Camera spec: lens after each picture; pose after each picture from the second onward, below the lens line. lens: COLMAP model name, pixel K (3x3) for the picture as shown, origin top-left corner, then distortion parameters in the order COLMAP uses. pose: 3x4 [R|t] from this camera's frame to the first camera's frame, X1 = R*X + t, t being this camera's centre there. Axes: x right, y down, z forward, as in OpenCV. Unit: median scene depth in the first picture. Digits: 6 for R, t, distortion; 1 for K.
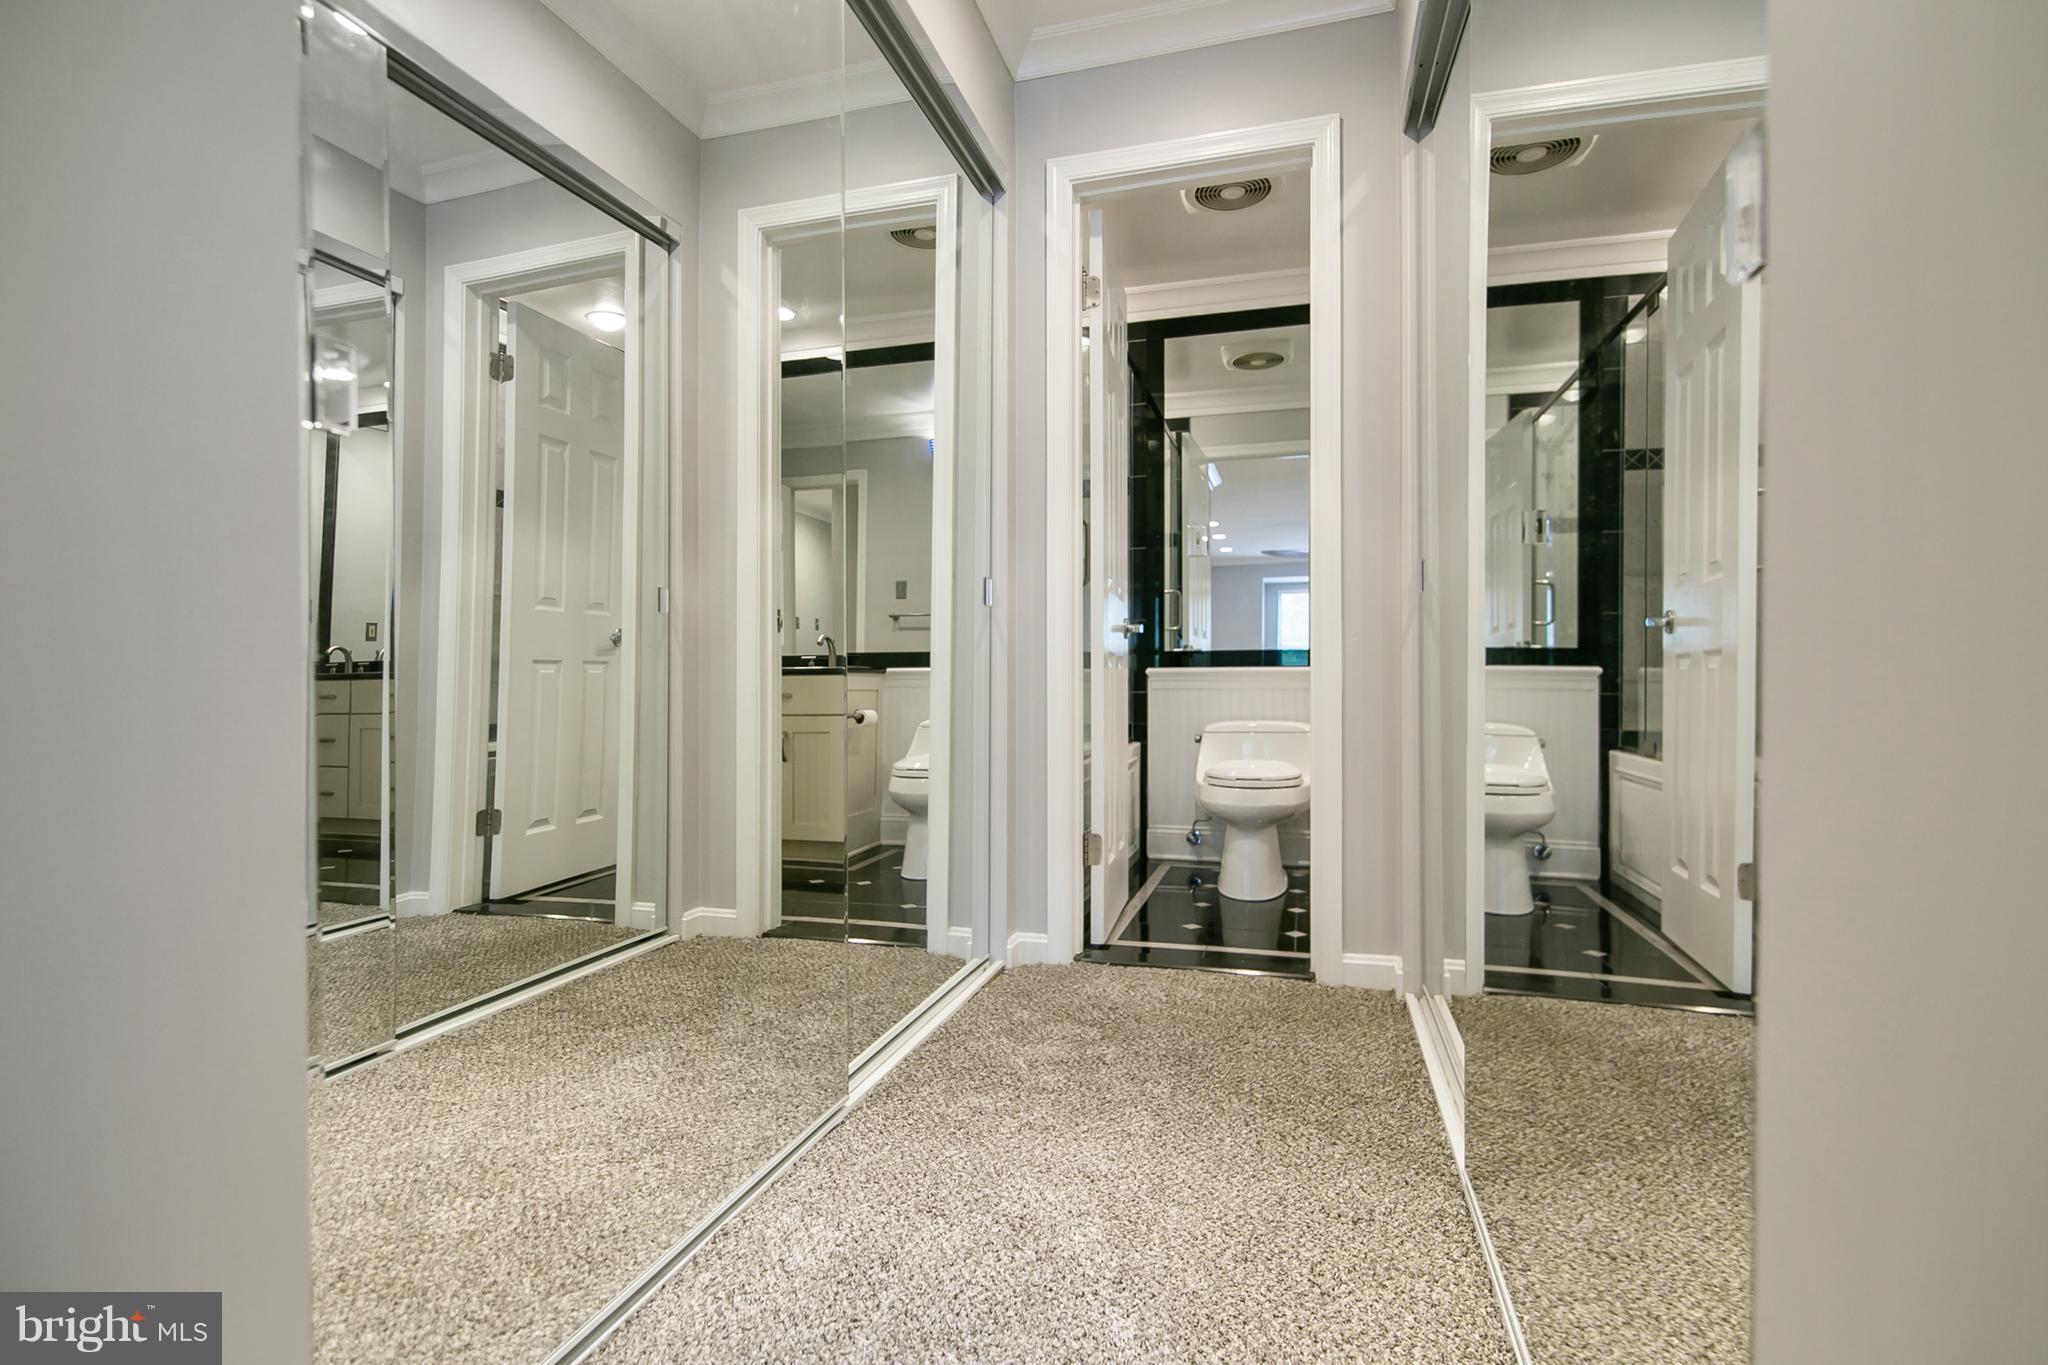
lens RADIAL K [[946.4, 0, 1029.4], [0, 946.4, 694.7], [0, 0, 1]] dist [-0.015540, -0.000028]
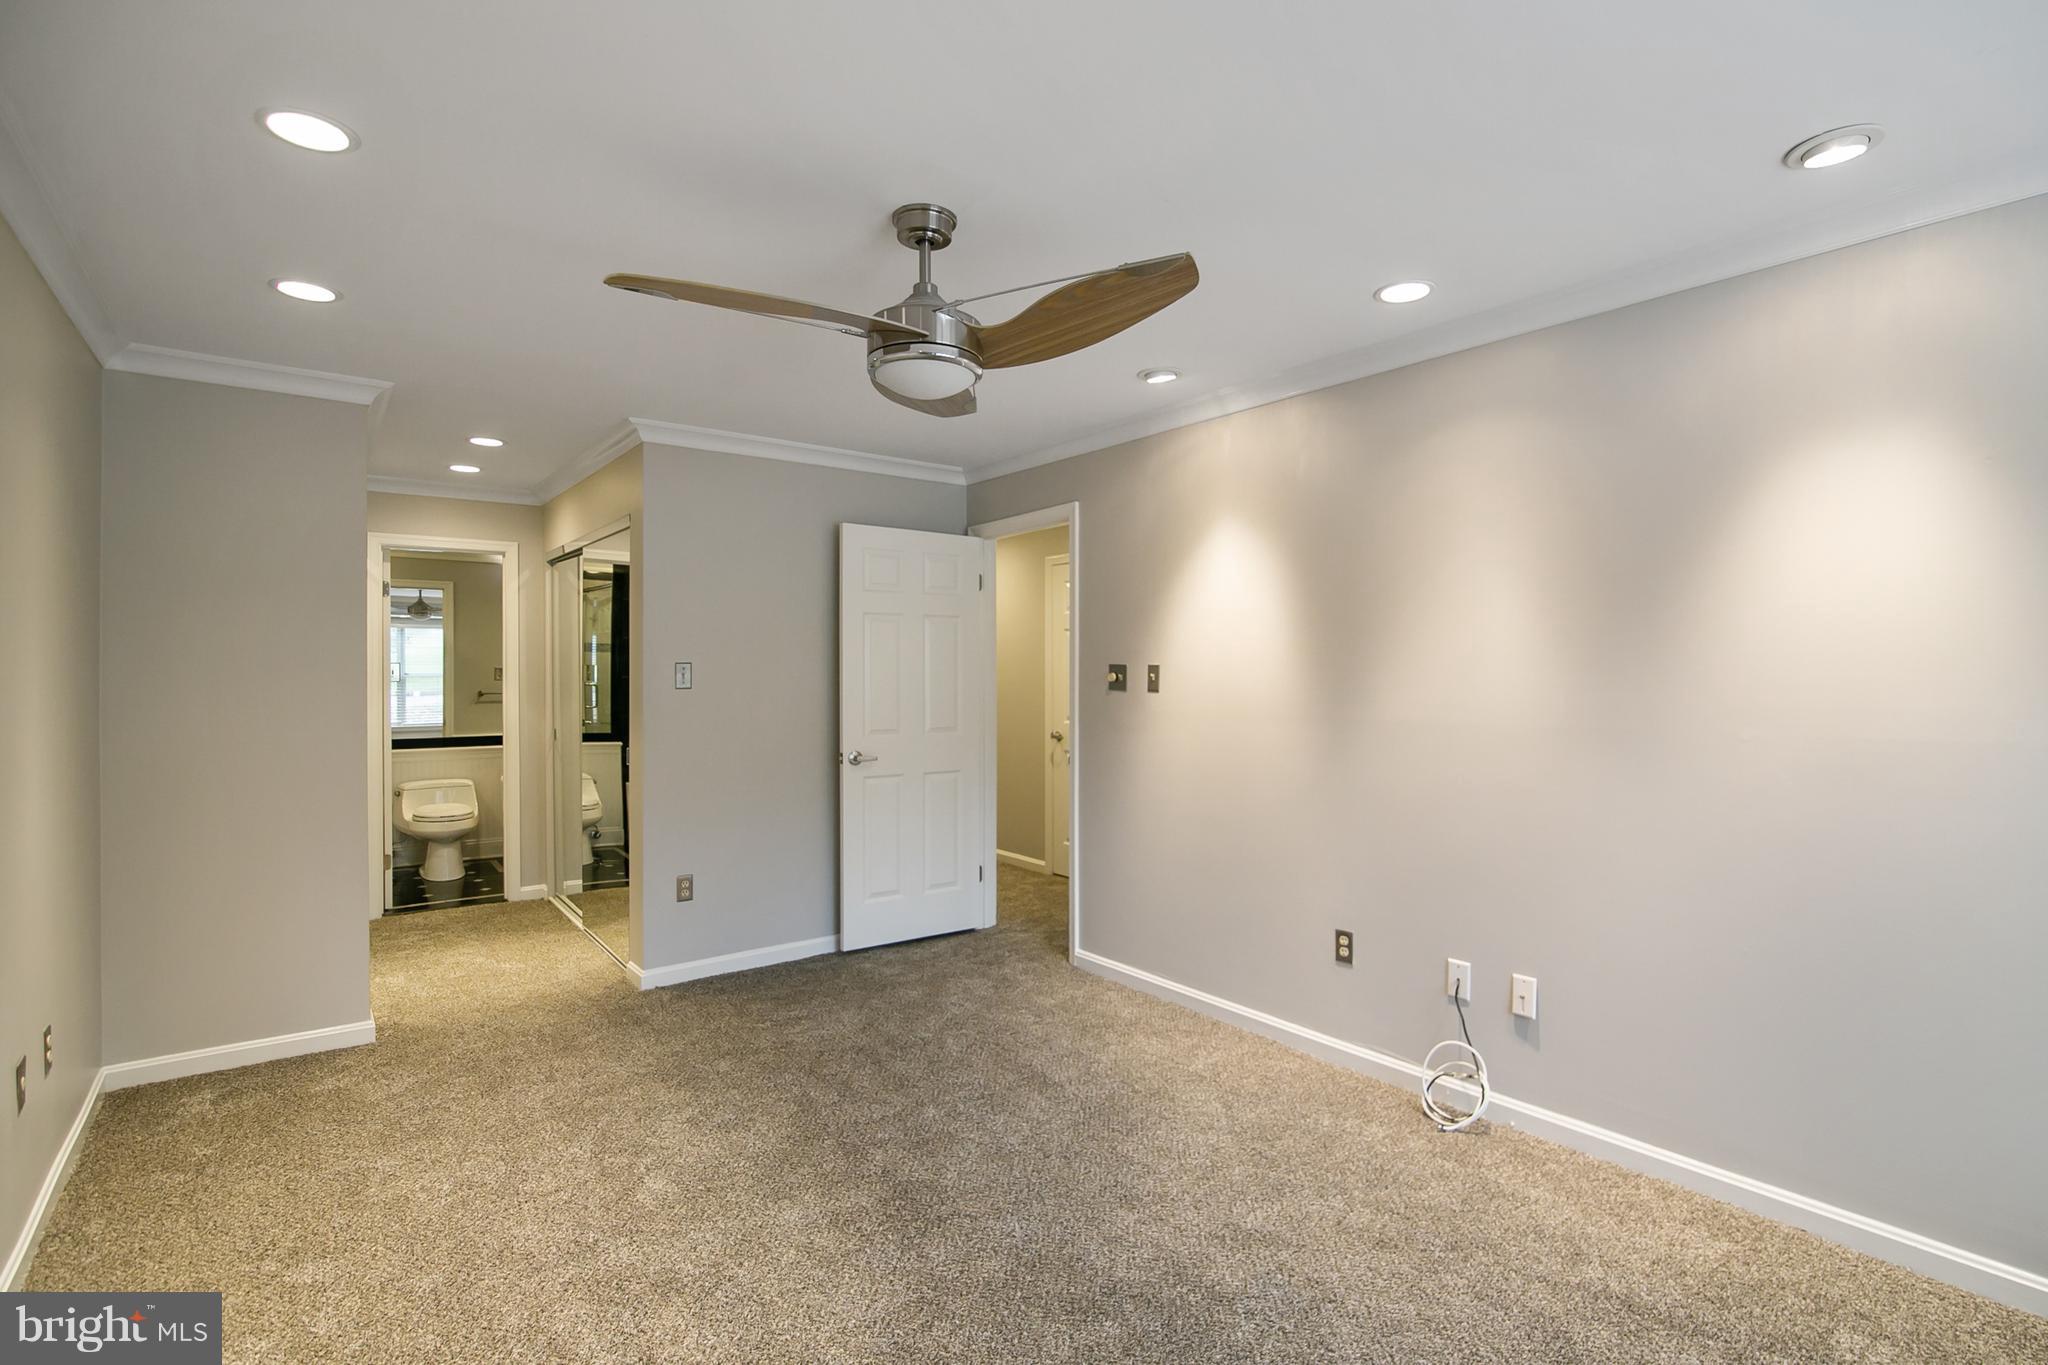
lens RADIAL K [[946.4, 0, 1020.9], [0, 946.4, 692.7], [0, 0, 1]] dist [-0.015540, -0.000028]
pose [[0.591206, -0.014980, 0.806381, -0.614129], [0.007412, 0.999886, 0.013141, -0.177771], [-0.806486, -0.001792, 0.591250, -1.051455]]
